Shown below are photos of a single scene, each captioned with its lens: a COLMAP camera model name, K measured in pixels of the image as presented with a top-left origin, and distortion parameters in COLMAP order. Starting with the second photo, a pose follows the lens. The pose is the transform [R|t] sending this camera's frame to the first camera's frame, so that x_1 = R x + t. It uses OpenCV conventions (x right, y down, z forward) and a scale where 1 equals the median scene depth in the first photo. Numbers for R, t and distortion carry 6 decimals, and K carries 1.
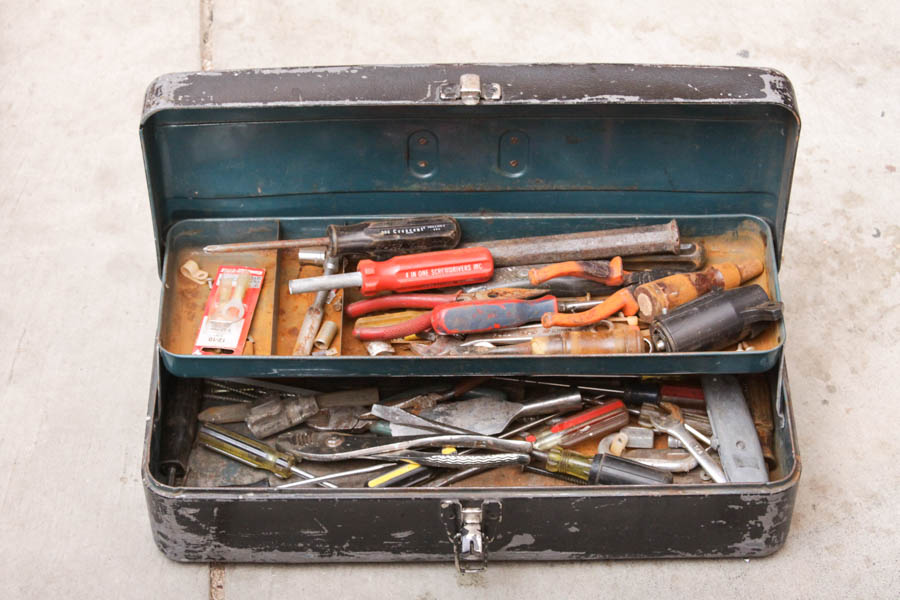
lens RADIAL K [[2166.5, 0, 447.9], [0, 2166.5, 299.4], [0, 0, 1]] dist [0.052364, 0.000000]
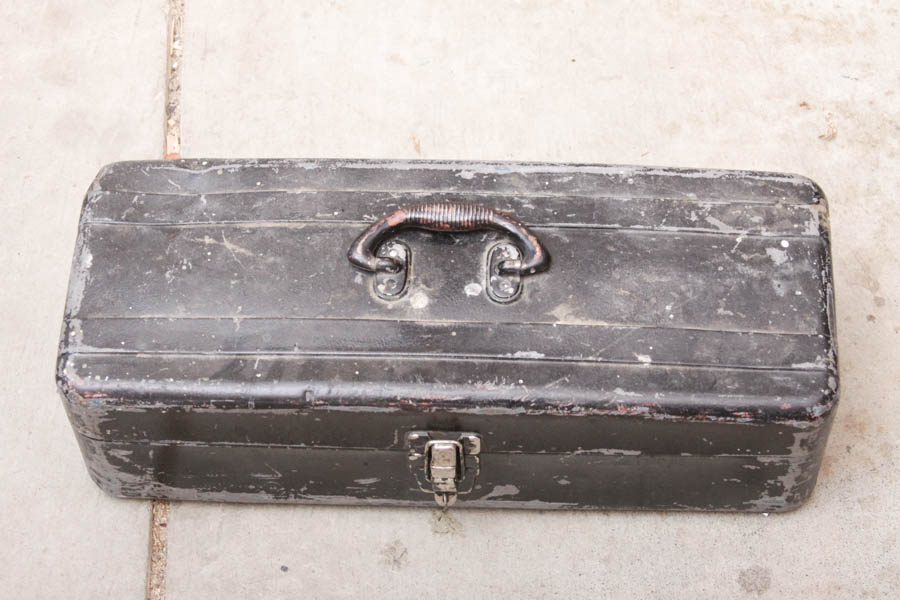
lens RADIAL K [[2166.5, 0, 450.2], [0, 2166.5, 300.2], [0, 0, 1]] dist [0.052364, 0.000000]
pose [[0.998557, 0.028039, -0.045799, 0.049232], [-0.019983, 0.985631, 0.167729, -0.107750], [0.049844, -0.166572, 0.984769, 0.153031]]
